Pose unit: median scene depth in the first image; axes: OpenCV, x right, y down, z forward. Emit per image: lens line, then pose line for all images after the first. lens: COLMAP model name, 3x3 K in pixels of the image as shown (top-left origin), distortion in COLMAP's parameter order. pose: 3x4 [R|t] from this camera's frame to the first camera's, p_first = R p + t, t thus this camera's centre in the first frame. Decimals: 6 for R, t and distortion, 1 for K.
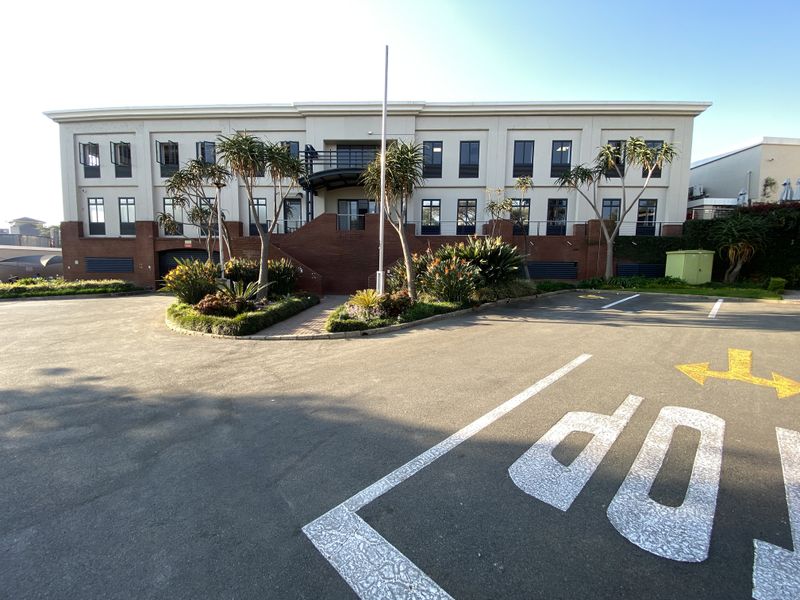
lens RADIAL K [[322.4, 0, 395.7], [0, 322.4, 299.7], [0, 0, 1]] dist [0.015633, -0.016845]
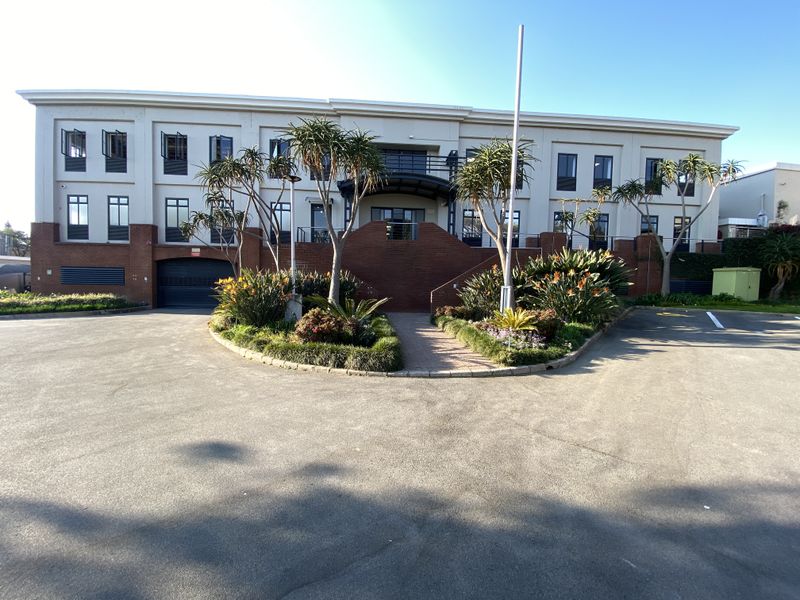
lens RADIAL K [[322.4, 0, 394.1], [0, 322.4, 299.9], [0, 0, 1]] dist [0.015633, -0.016845]
pose [[0.994072, 0.003057, 0.108683, -0.227172], [0.001822, 0.998996, -0.044764, -0.008216], [-0.108711, 0.044697, 0.993068, 0.107790]]
